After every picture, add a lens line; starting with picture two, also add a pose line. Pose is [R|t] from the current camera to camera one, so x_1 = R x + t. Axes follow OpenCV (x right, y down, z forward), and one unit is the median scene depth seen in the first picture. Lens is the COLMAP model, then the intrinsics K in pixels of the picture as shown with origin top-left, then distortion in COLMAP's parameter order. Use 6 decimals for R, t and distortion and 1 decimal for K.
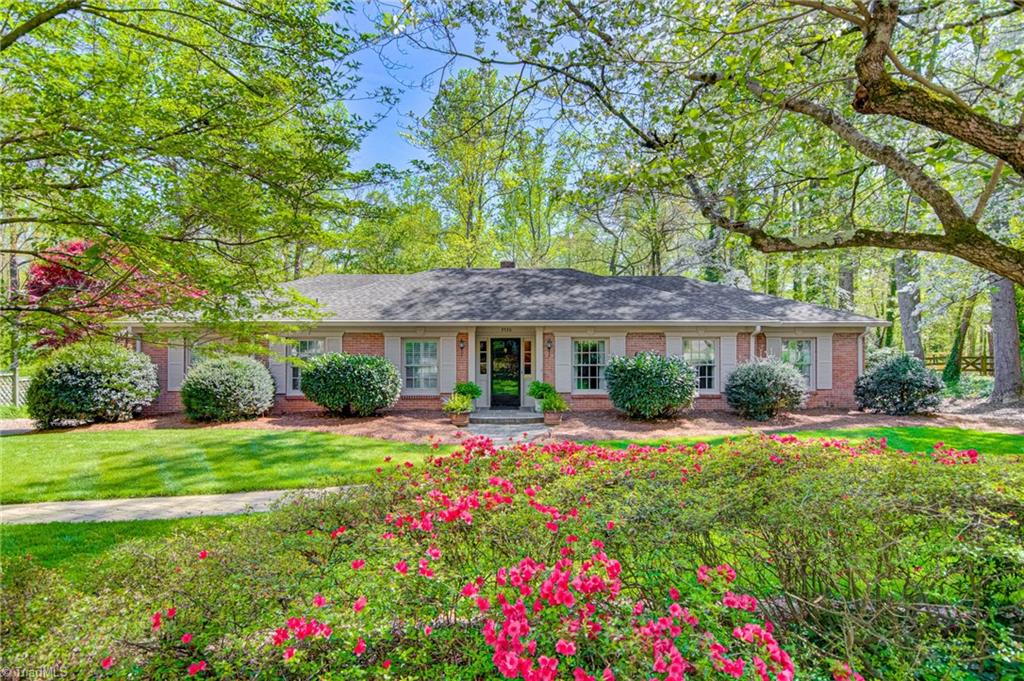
lens RADIAL K [[550.4, 0, 512.2], [0, 550.4, 341.5], [0, 0, 1]] dist [-0.000292, 0.000072]
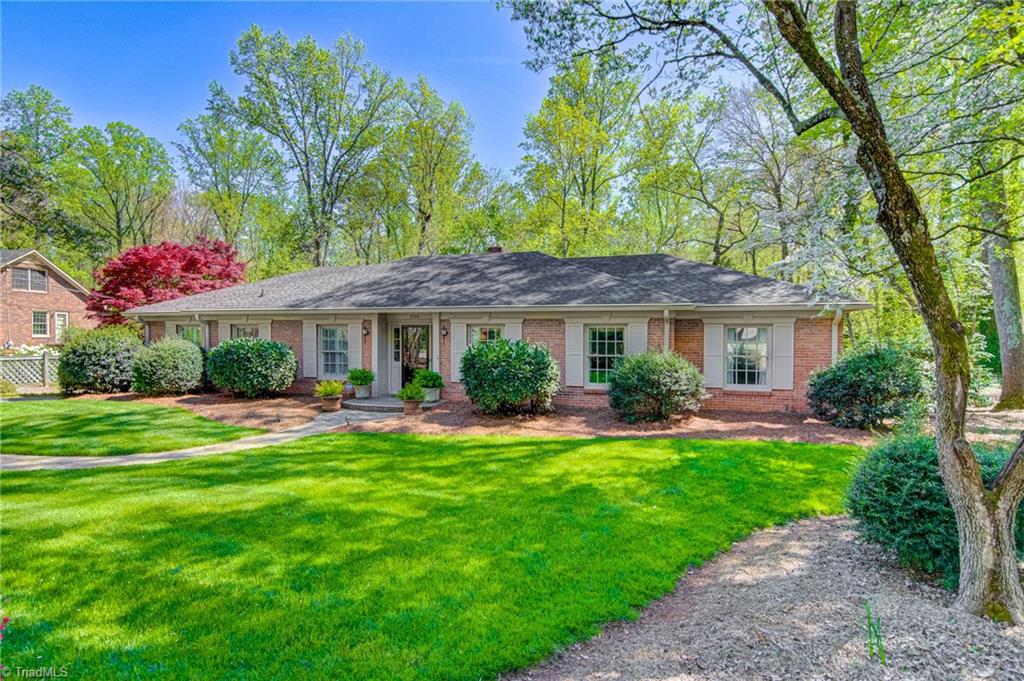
lens RADIAL K [[550.4, 0, 512.1], [0, 550.4, 338.5], [0, 0, 1]] dist [-0.000292, 0.000072]
pose [[0.937957, 0.007038, -0.346681, 0.506342], [-0.002932, 0.999919, 0.012366, 0.005073], [0.346740, -0.010582, 0.937902, 0.144864]]
